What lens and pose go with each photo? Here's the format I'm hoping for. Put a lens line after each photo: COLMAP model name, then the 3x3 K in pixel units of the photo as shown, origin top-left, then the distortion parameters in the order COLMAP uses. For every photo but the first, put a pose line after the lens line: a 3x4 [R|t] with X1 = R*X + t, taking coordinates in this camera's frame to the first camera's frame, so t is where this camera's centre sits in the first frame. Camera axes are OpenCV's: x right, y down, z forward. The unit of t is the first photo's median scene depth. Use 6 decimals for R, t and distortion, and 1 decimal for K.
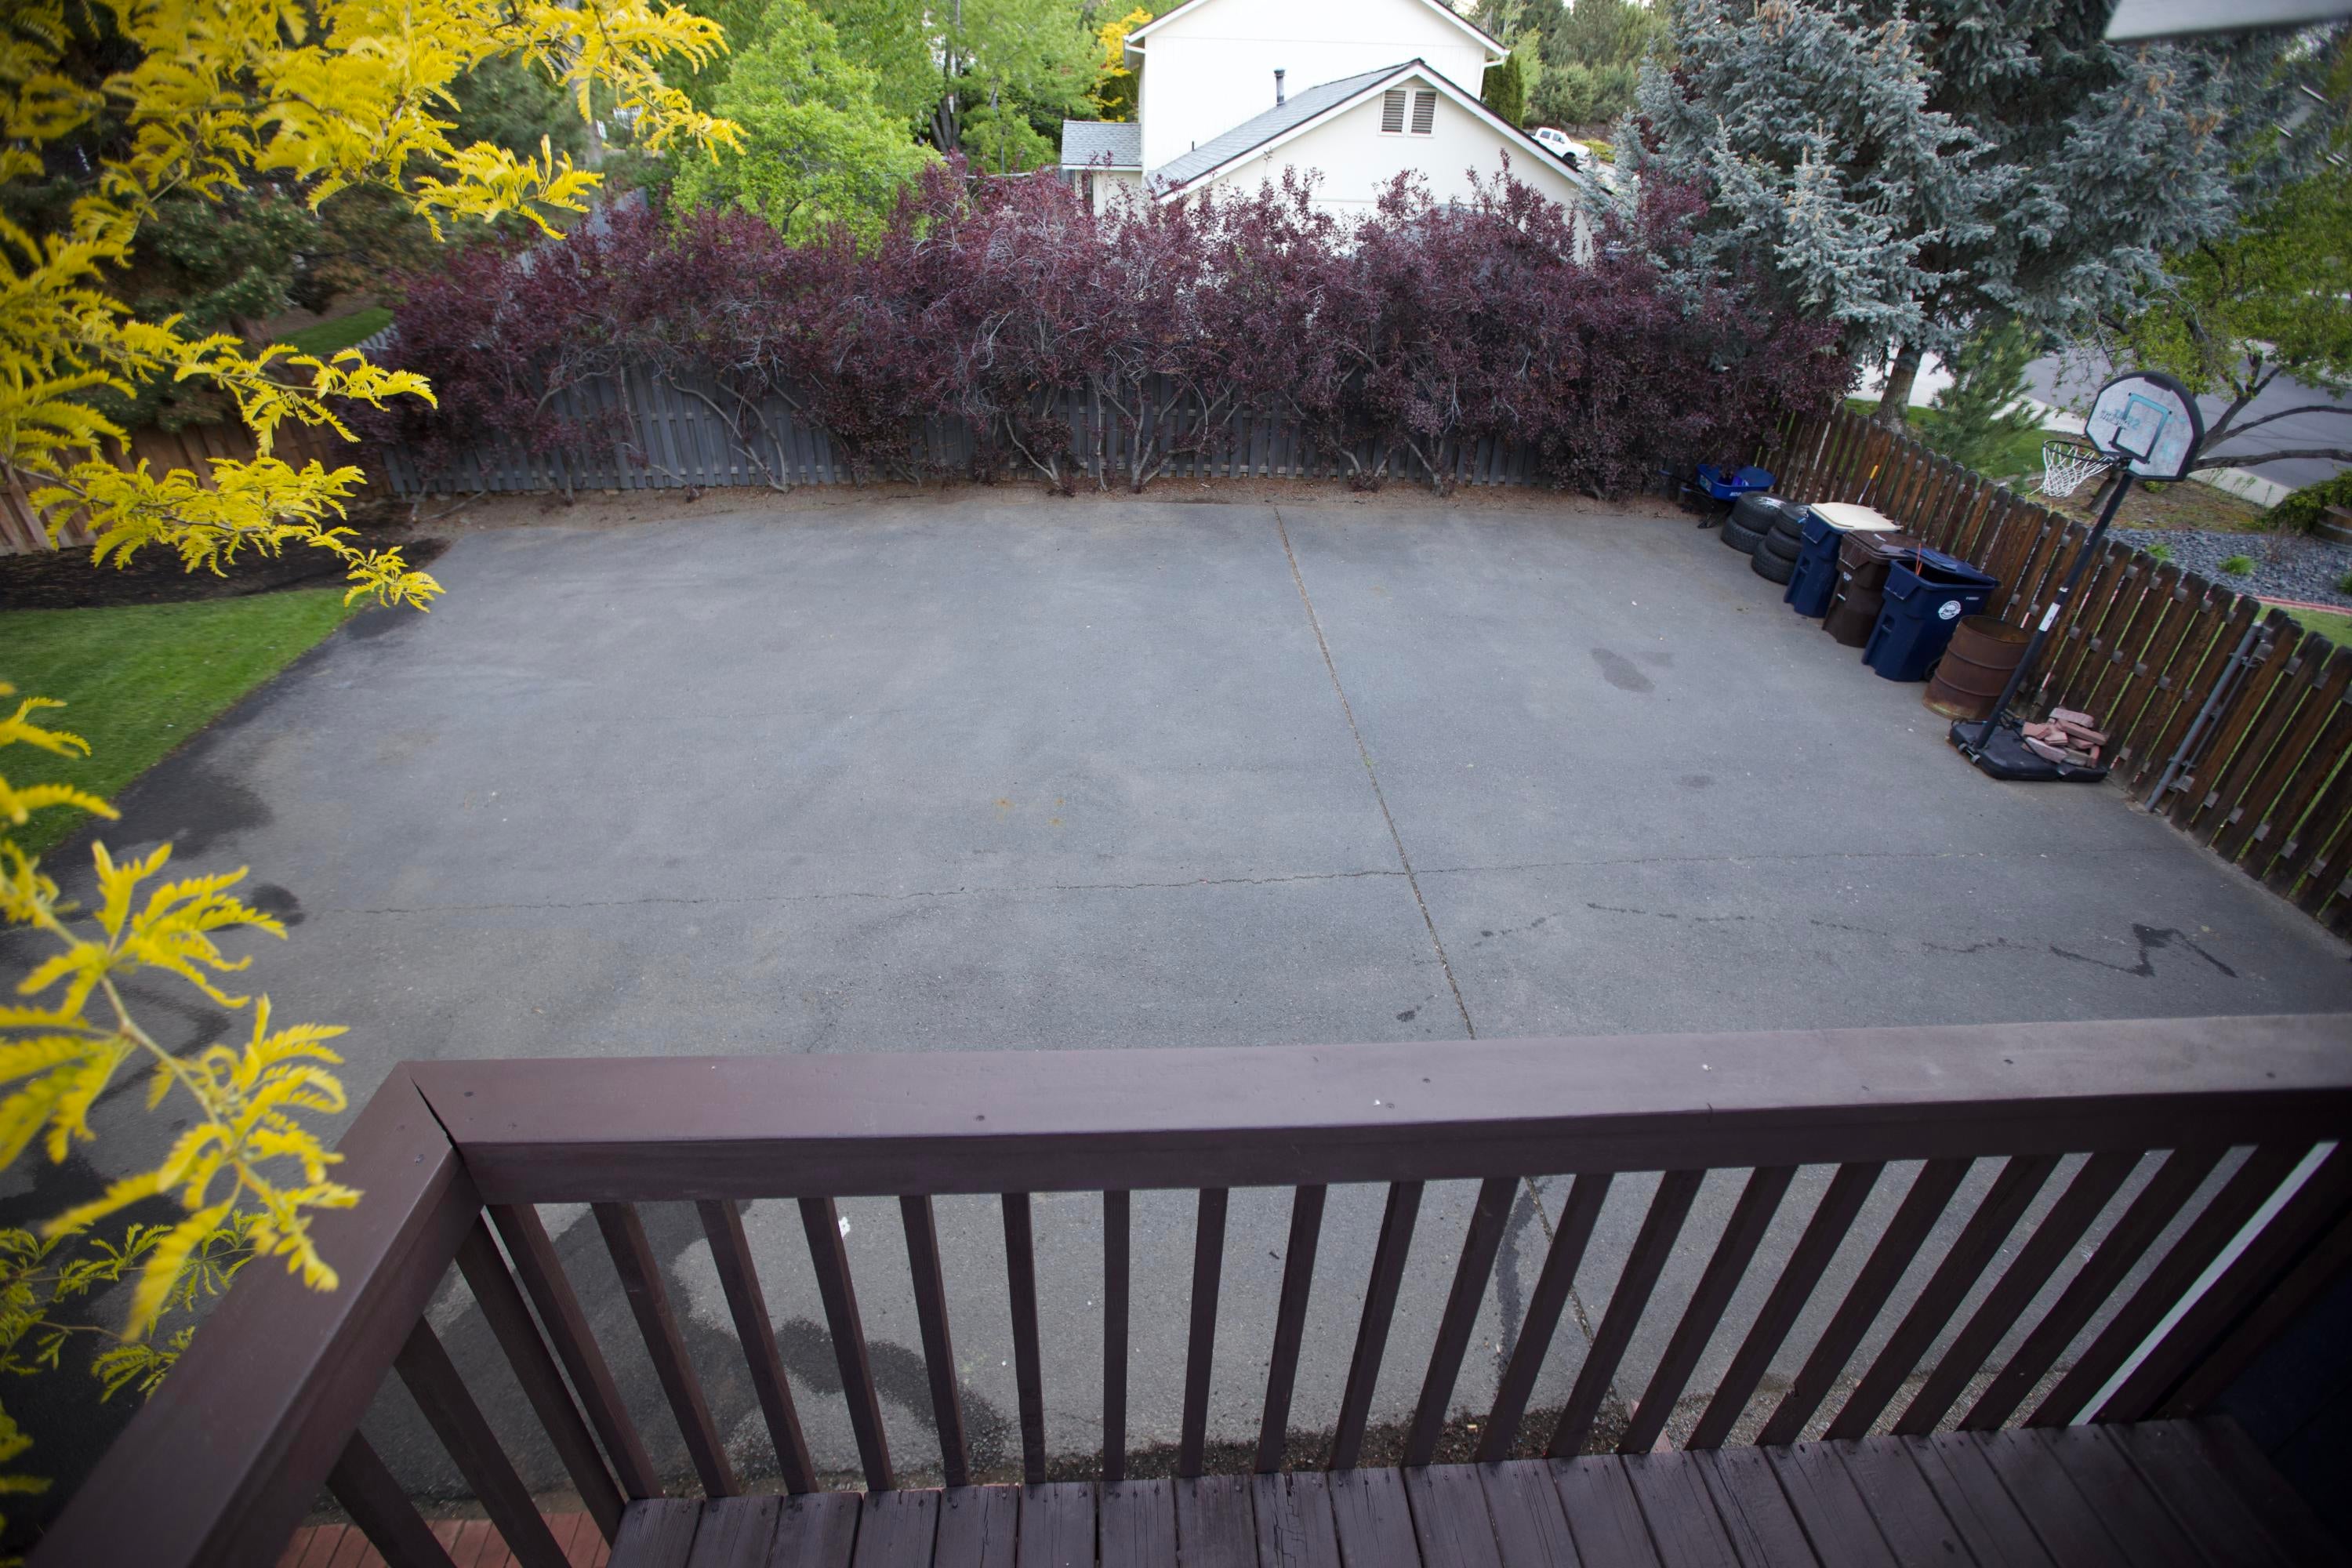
lens RADIAL K [[1070.1, 0, 1179.4], [0, 1070.1, 787.8], [0, 0, 1]] dist [-0.004120, -0.000152]
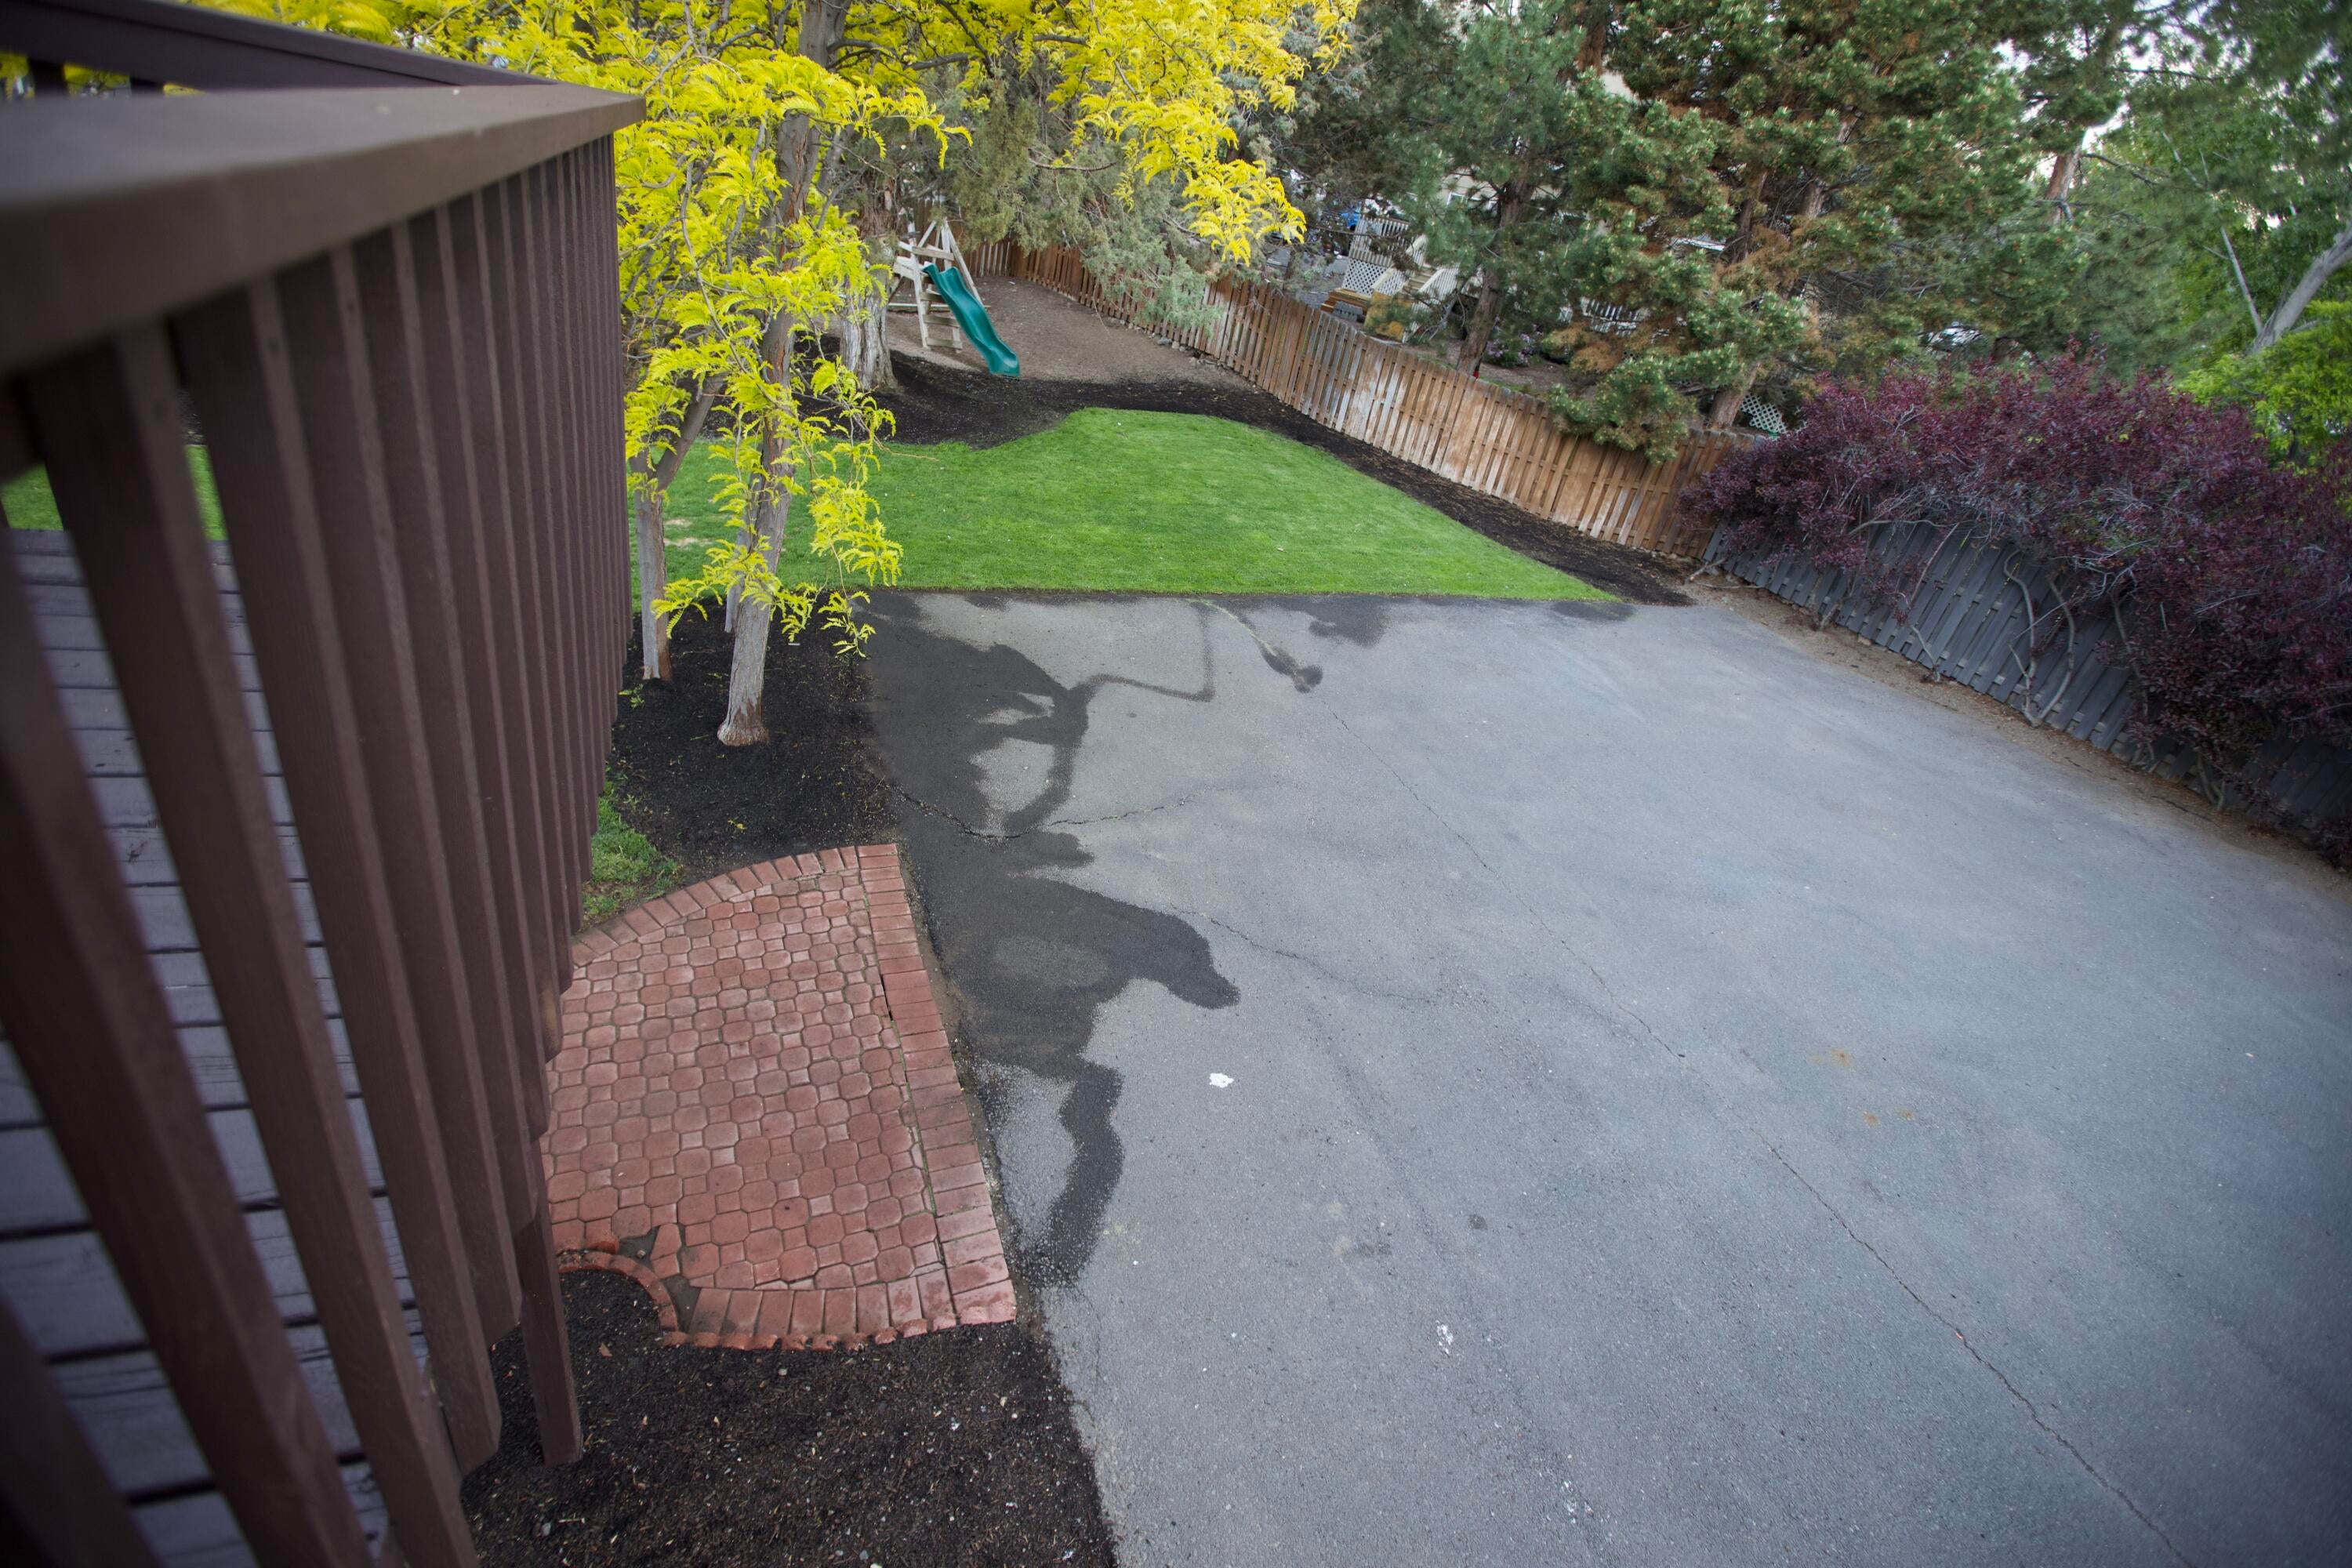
lens RADIAL K [[1070.1, 0, 1186.3], [0, 1070.1, 778.3], [0, 0, 1]] dist [-0.004120, -0.000152]
pose [[0.300262, 0.509042, -0.806671, 0.128381], [-0.662471, 0.719745, 0.207601, 0.014930], [0.686276, 0.472062, 0.553338, 0.127474]]
